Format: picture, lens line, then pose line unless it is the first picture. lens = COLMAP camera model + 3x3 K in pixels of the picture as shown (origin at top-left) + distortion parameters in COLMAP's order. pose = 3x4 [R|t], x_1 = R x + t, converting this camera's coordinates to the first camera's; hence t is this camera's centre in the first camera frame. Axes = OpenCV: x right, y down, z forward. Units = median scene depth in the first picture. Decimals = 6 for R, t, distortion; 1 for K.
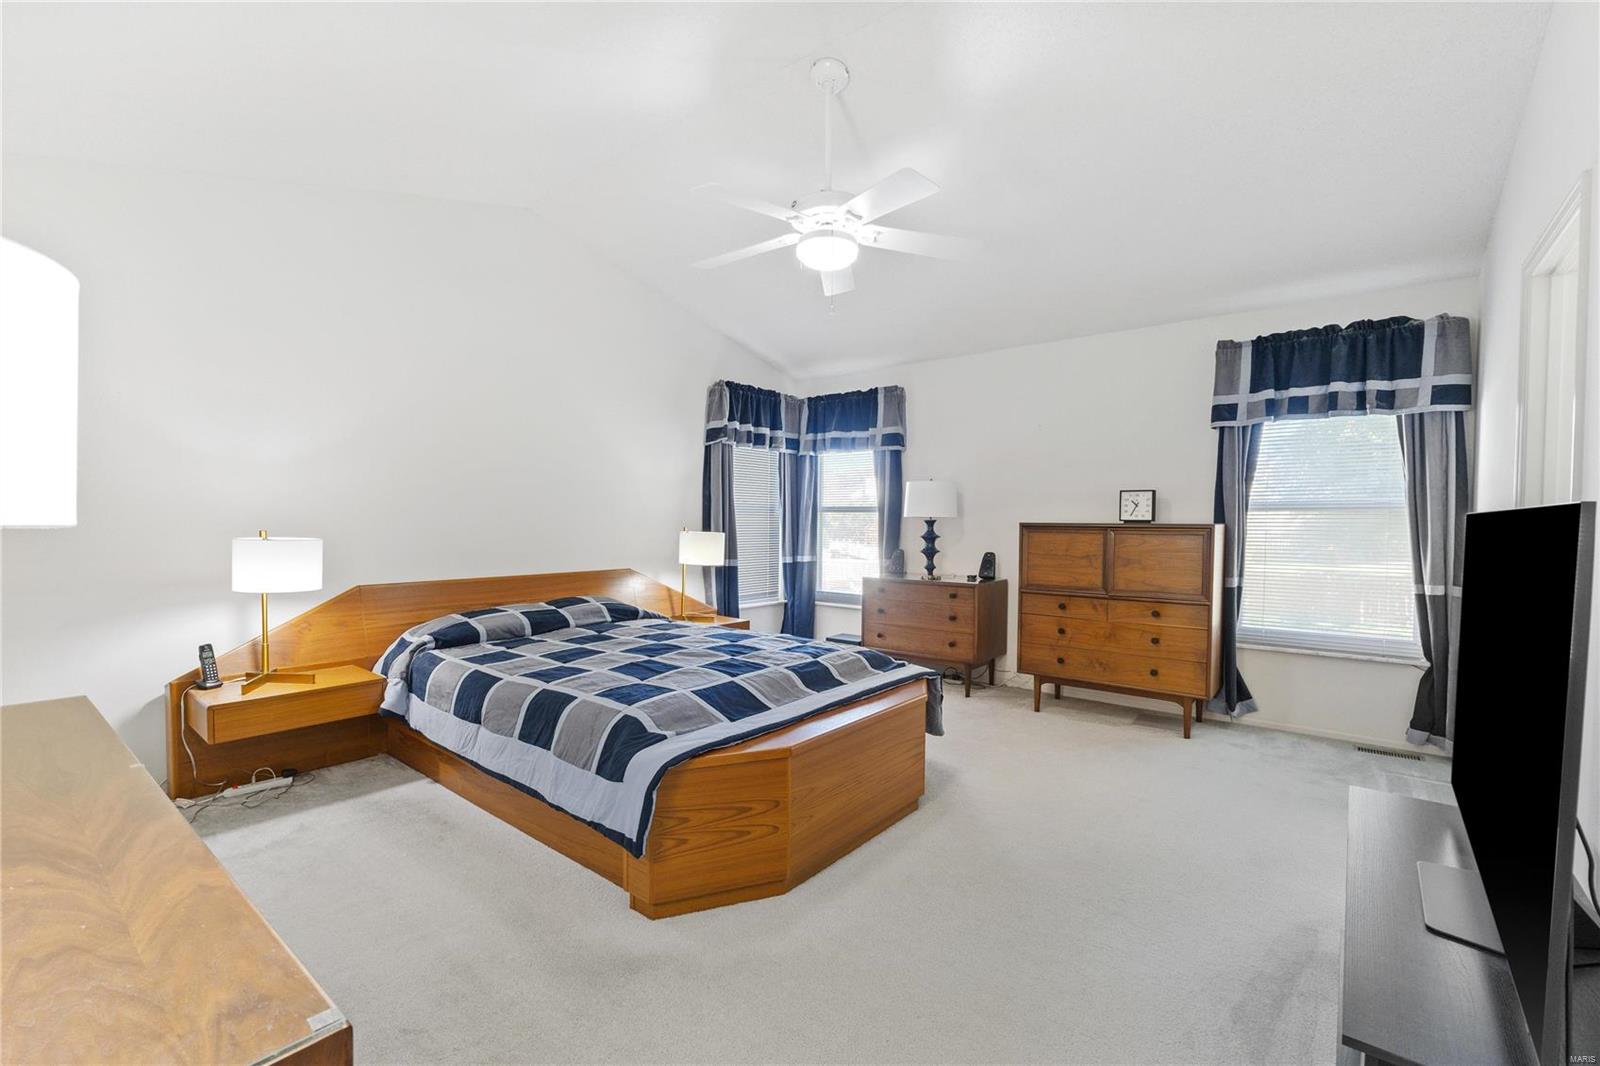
lens RADIAL K [[684.7, 0, 802.0], [0, 684.7, 541.8], [0, 0, 1]] dist [-0.000398, 0.000065]
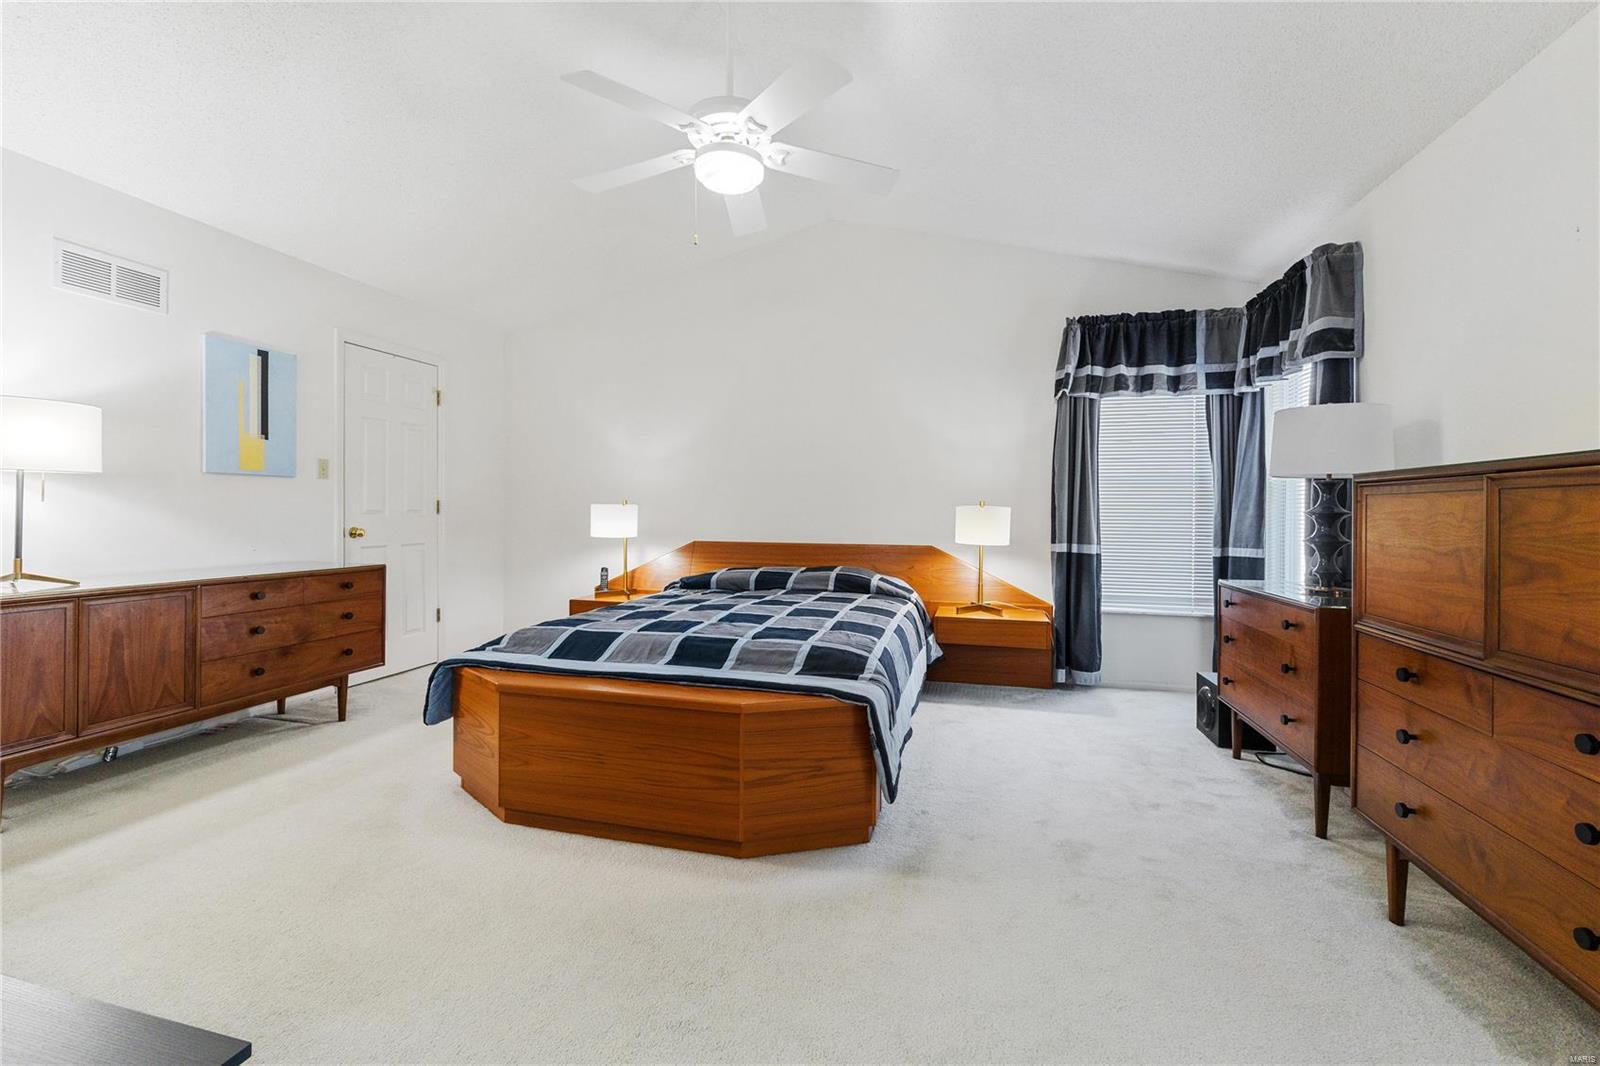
lens RADIAL K [[680.0, 0, 794.6], [0, 680.0, 507.9], [0, 0, 1]] dist [0.000147, 0.000188]
pose [[0.402094, -0.009032, -0.915554, 0.466358], [-0.032333, 0.999188, -0.024057, 0.013218], [0.915027, 0.039275, 0.401475, 0.387798]]
